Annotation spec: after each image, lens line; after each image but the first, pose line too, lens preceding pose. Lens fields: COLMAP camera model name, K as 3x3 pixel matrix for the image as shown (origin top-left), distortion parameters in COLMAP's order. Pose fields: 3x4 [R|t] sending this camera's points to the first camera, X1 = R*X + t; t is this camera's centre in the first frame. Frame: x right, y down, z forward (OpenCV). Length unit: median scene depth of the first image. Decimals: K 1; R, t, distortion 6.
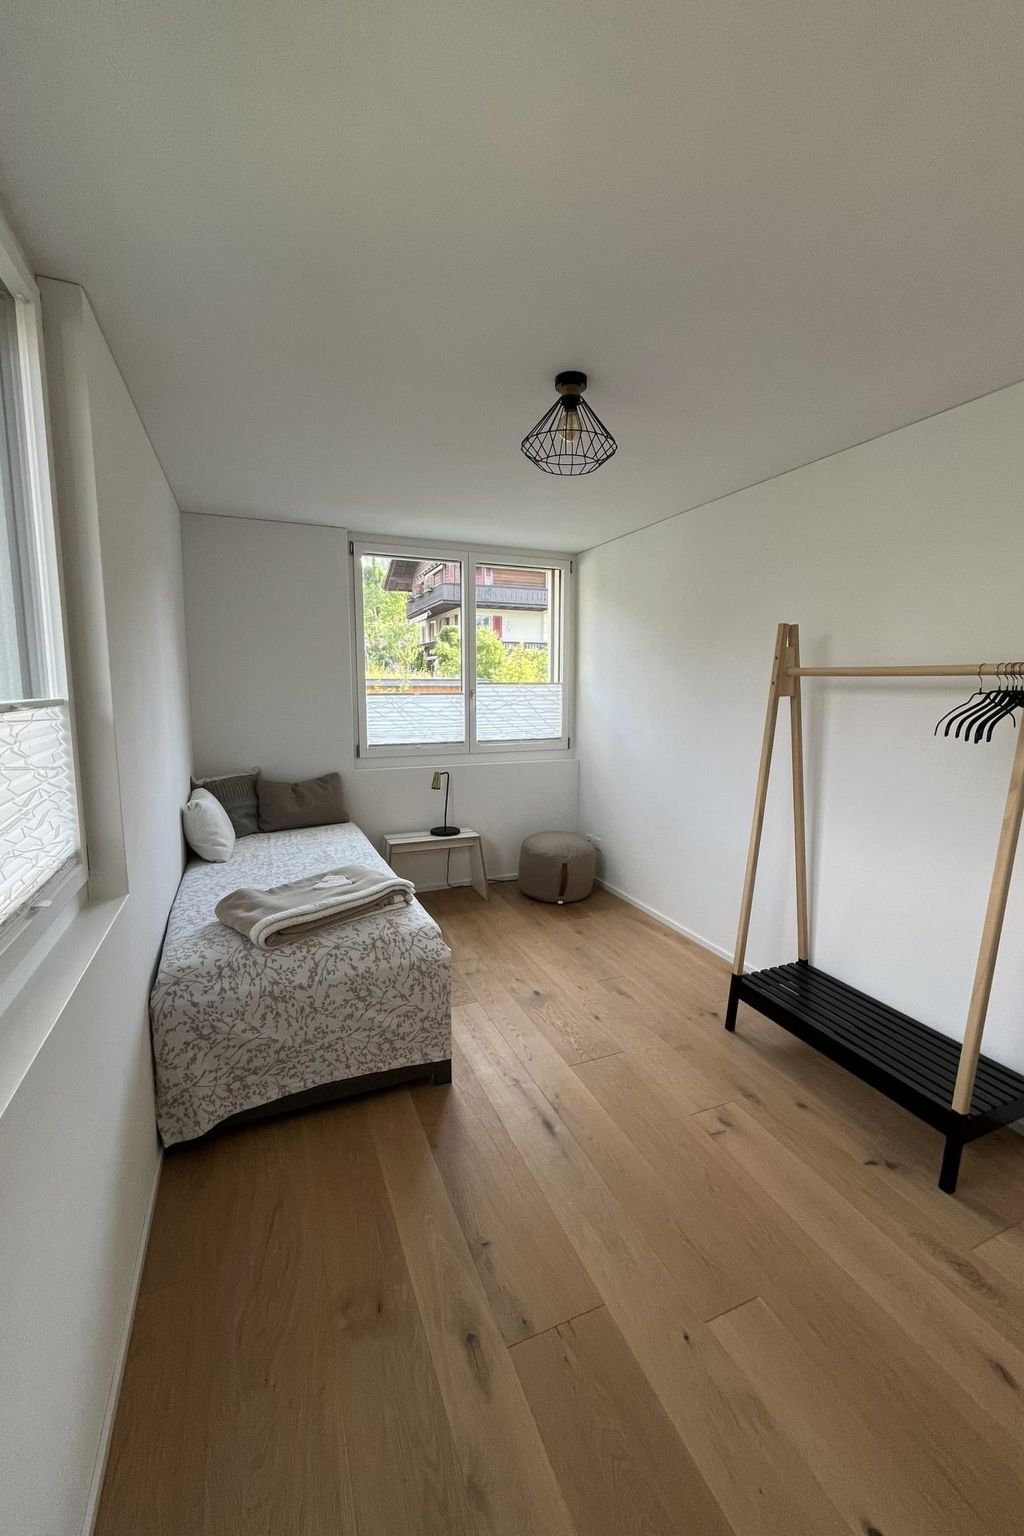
lens RADIAL K [[613.9, 0, 514.5], [0, 613.9, 765.2], [0, 0, 1]] dist [-0.003458, -0.001055]
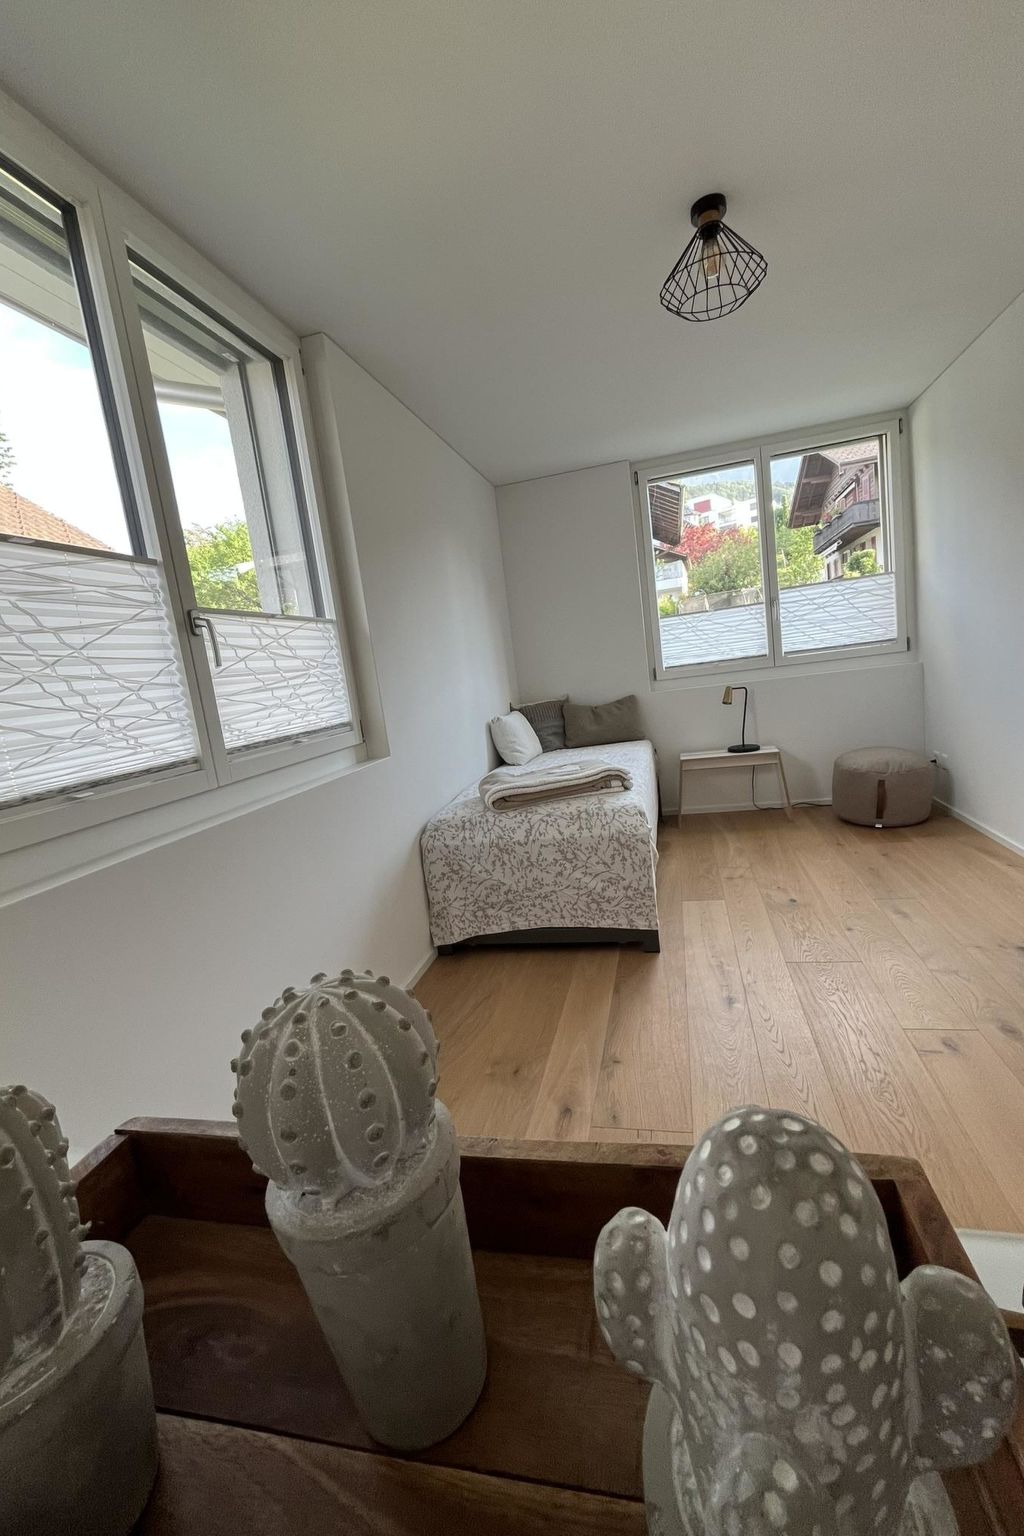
lens RADIAL K [[613.9, 0, 520.4], [0, 613.9, 762.3], [0, 0, 1]] dist [-0.003458, -0.001055]
pose [[0.797743, -0.014805, -0.602815, 0.201747], [0.049941, 0.997886, 0.041582, 0.076360], [0.600925, -0.063277, 0.796797, 0.018082]]
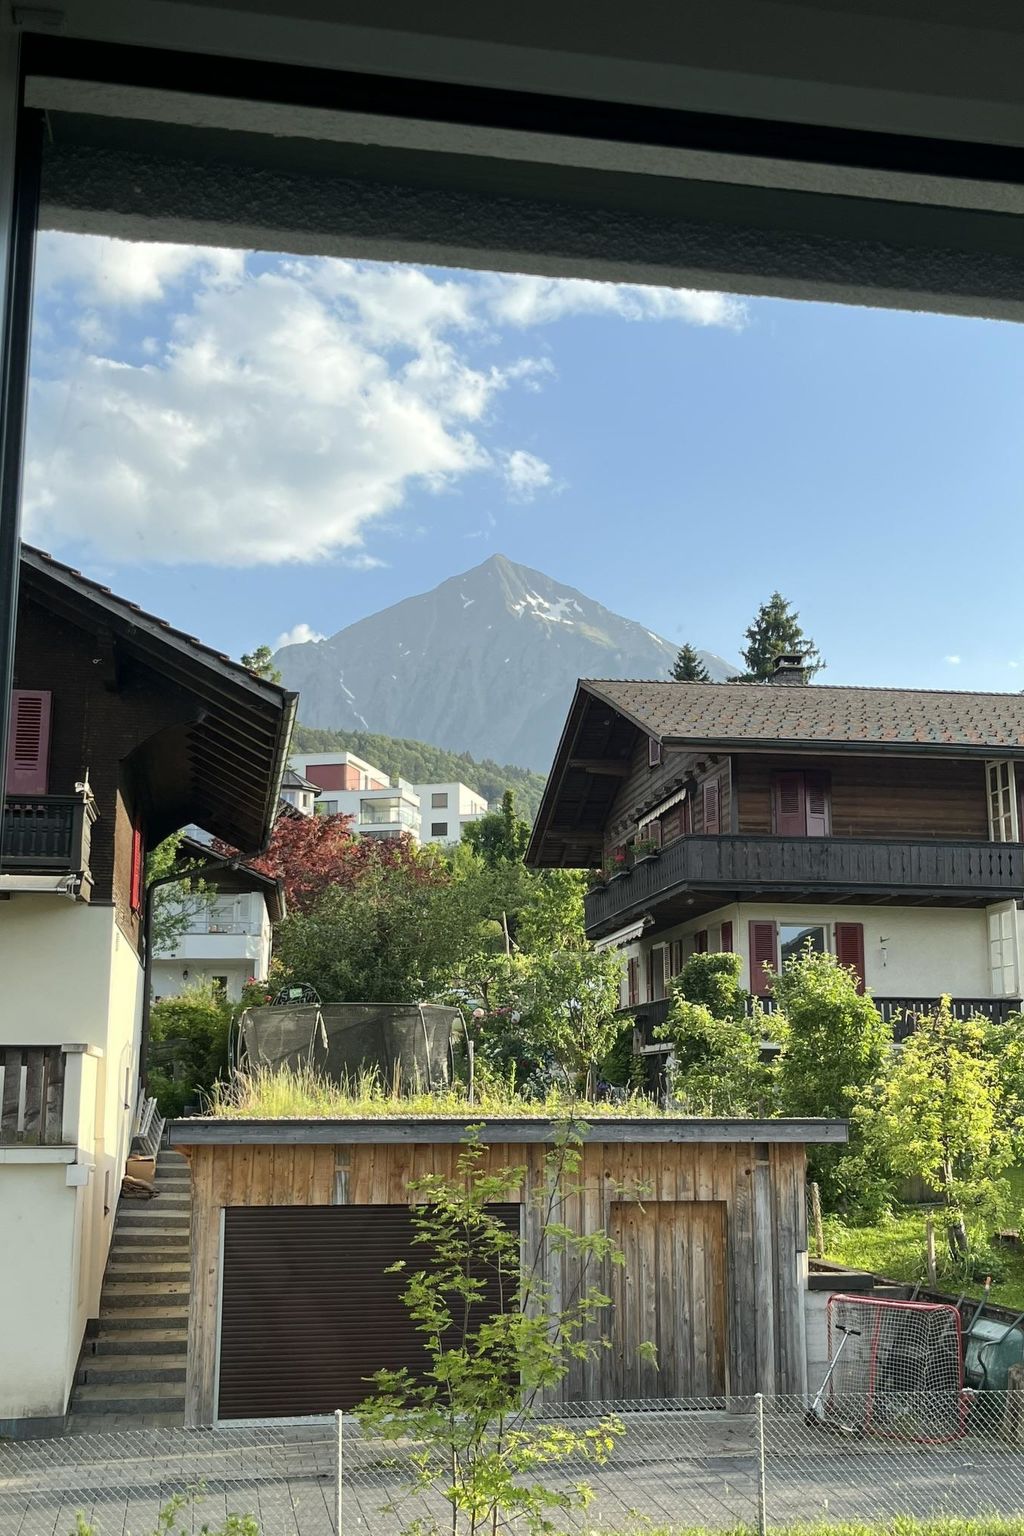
lens RADIAL K [[1633.4, 0, 510.3], [0, 1633.4, 779.1], [0, 0, 1]] dist [0.062915, 0.000000]
pose [[0.976243, -0.045856, -0.211769, -0.133880], [-0.025934, 0.945595, -0.324311, -0.171223], [0.215119, 0.322098, 0.921942, 0.851559]]
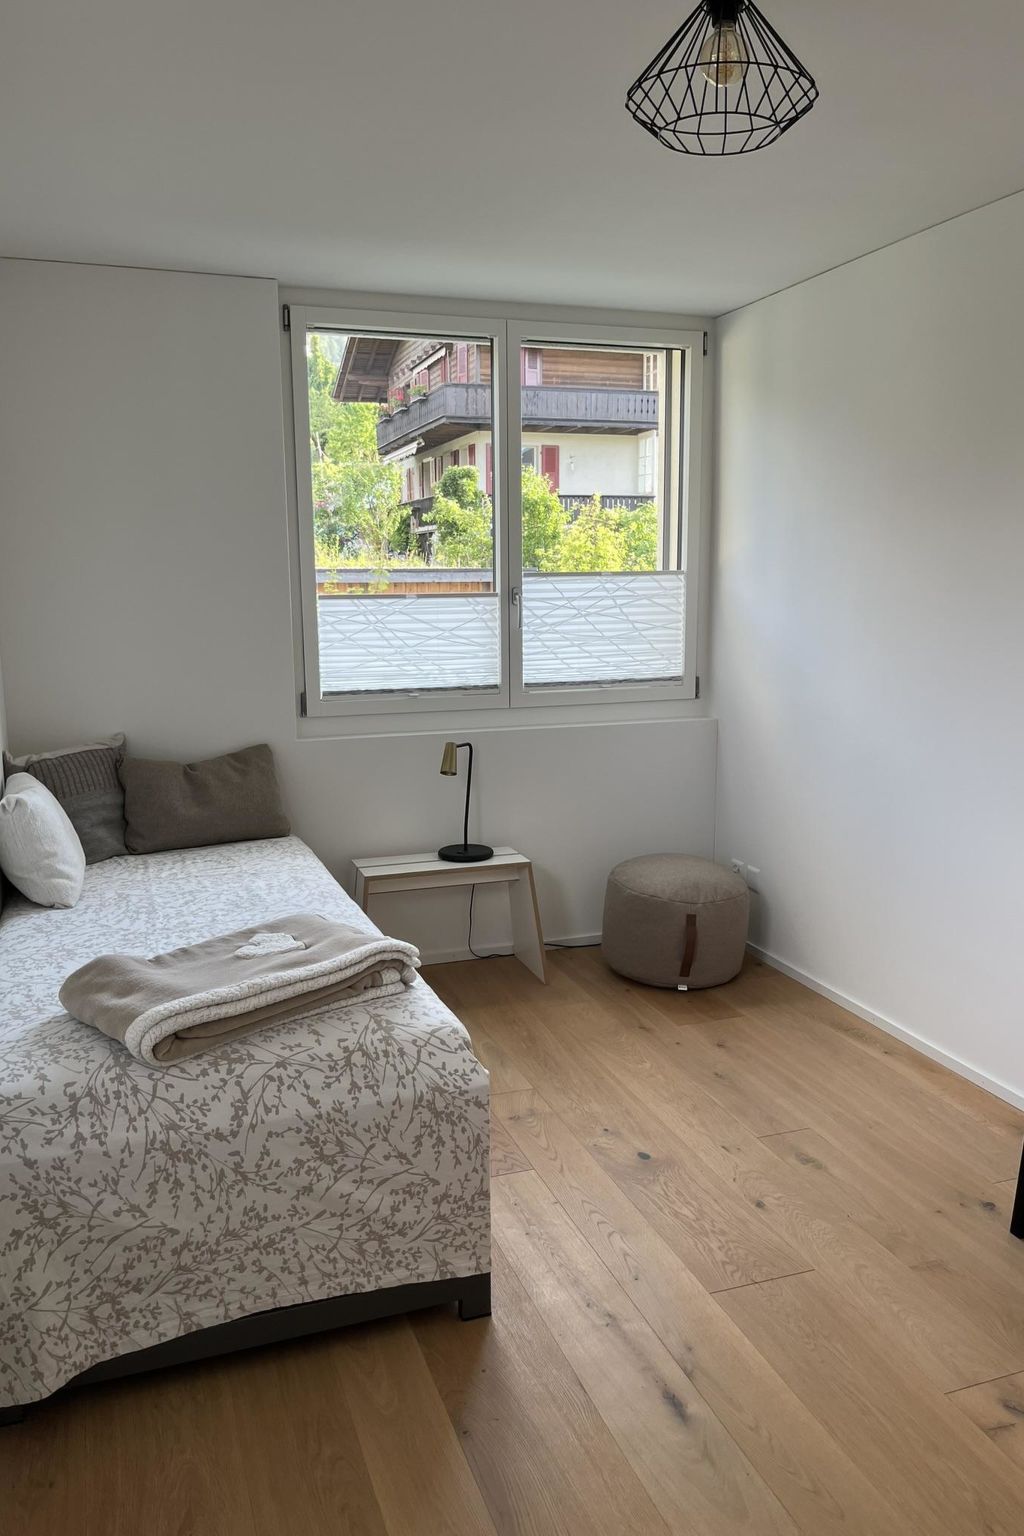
lens RADIAL K [[1151.9, 0, 500.2], [0, 1151.9, 783.8], [0, 0, 1]] dist [0.048510, -0.053693]
pose [[0.997581, 0.000305, -0.069507, -0.013465], [0.002854, 0.998967, 0.045346, 0.001694], [0.069449, -0.045434, 0.996550, 0.002125]]
